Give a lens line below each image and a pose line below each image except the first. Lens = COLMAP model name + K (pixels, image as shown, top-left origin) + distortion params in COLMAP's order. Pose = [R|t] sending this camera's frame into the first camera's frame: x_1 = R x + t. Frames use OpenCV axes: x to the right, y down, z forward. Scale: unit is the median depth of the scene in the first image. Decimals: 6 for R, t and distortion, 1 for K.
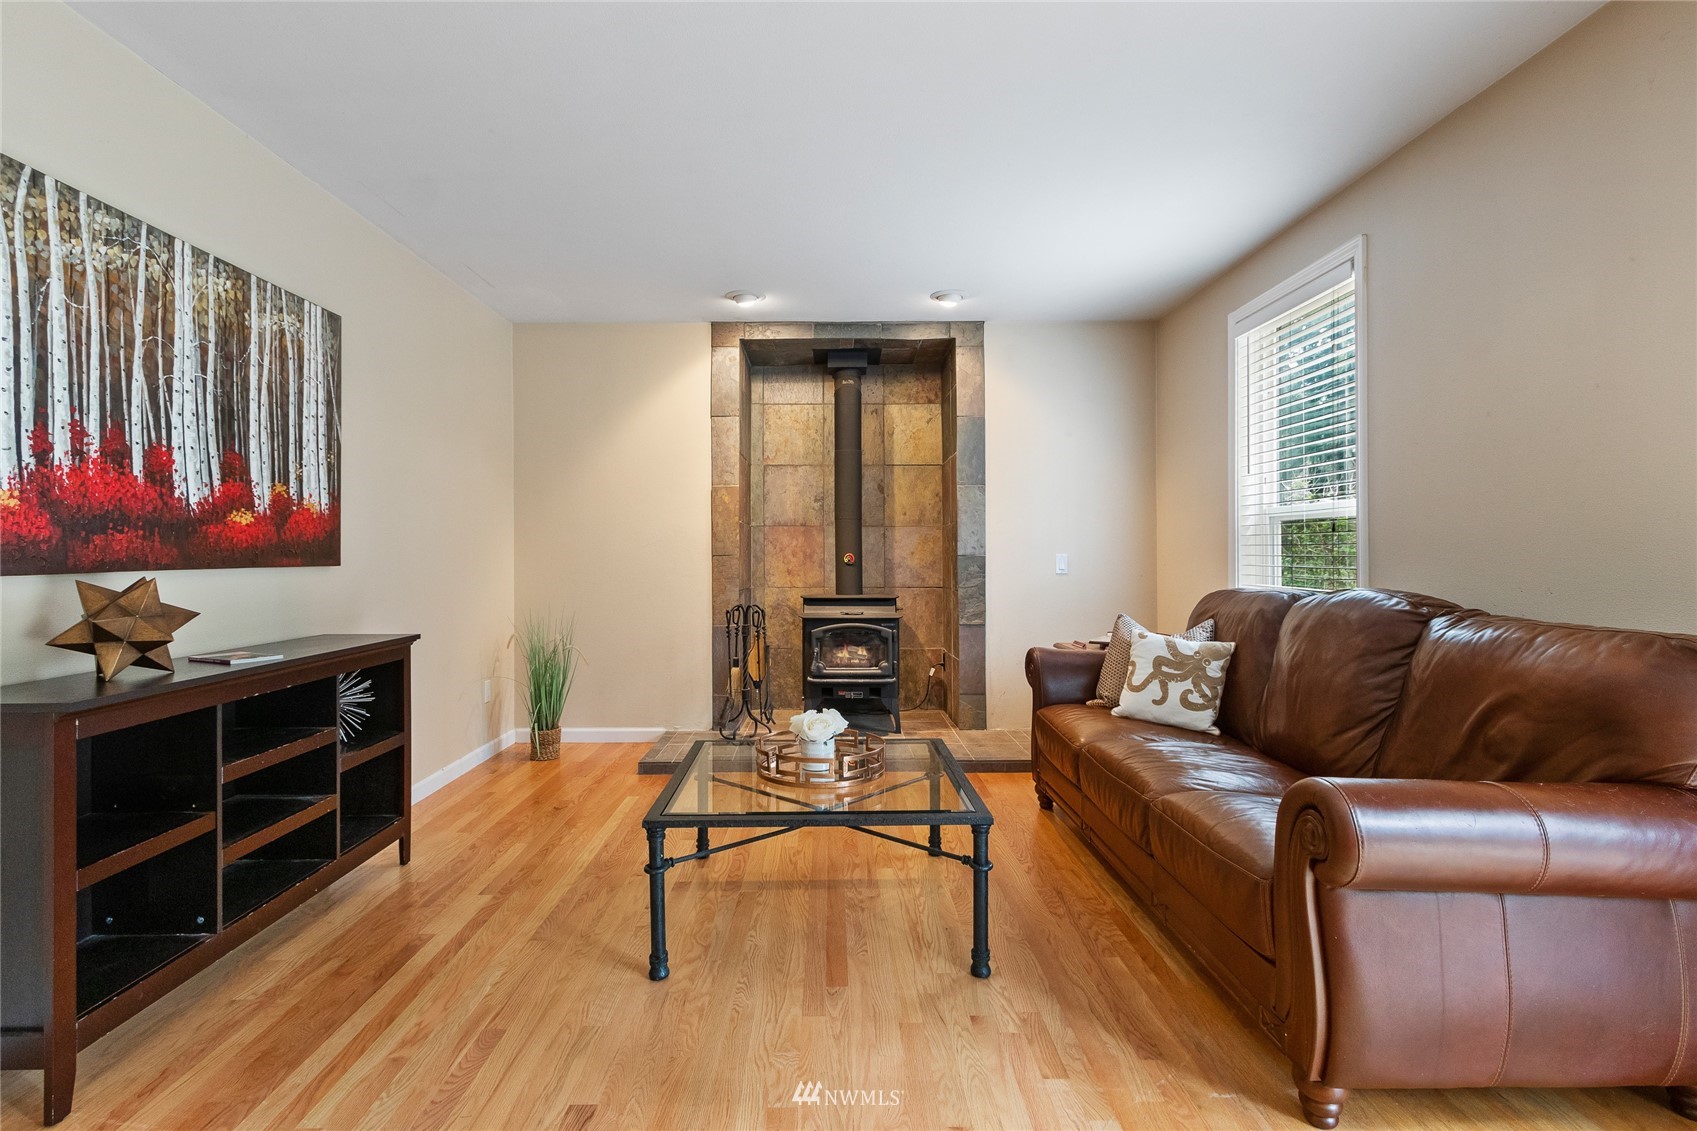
lens RADIAL K [[818.9, 0, 835.7], [0, 818.9, 552.4], [0, 0, 1]] dist [0.010684, -0.003252]
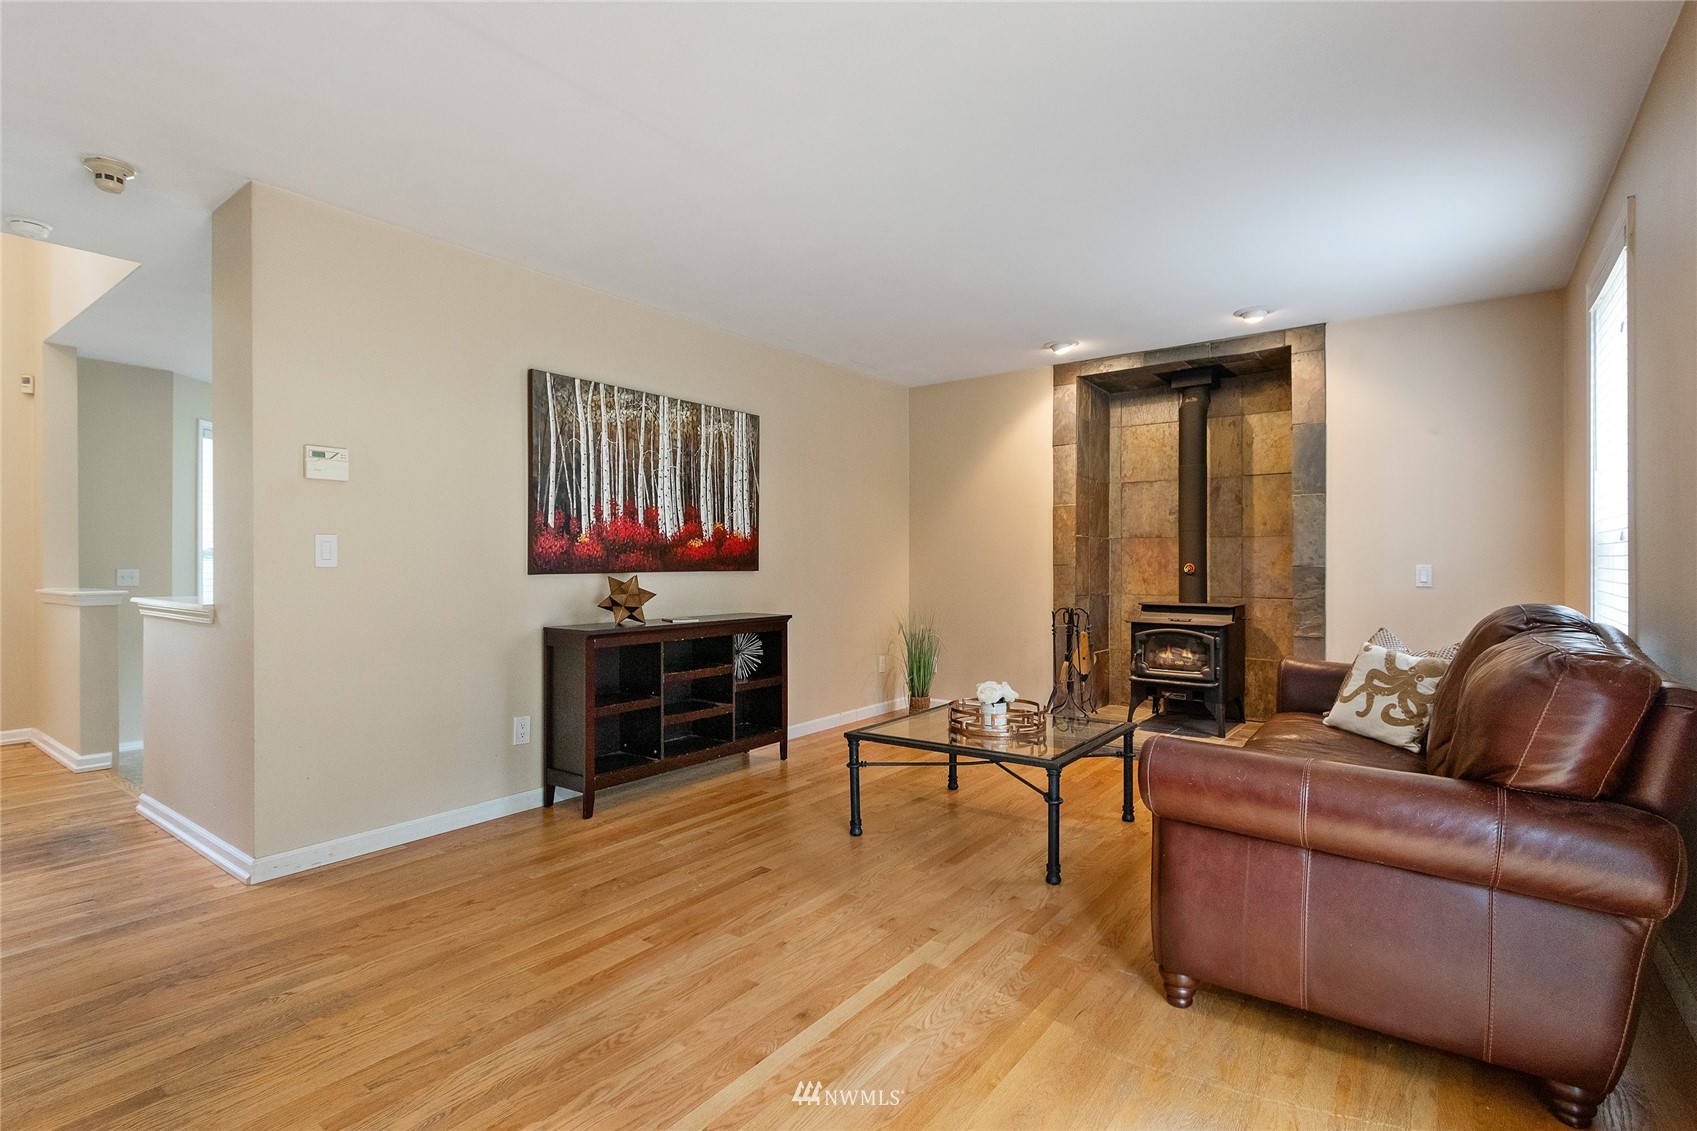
lens RADIAL K [[818.9, 0, 835.3], [0, 818.9, 564.2], [0, 0, 1]] dist [0.010684, -0.003252]
pose [[0.796649, 0.003691, -0.604431, 0.503628], [-0.000916, 0.999988, 0.004899, -0.004847], [0.604442, -0.003349, 0.796642, -0.194135]]
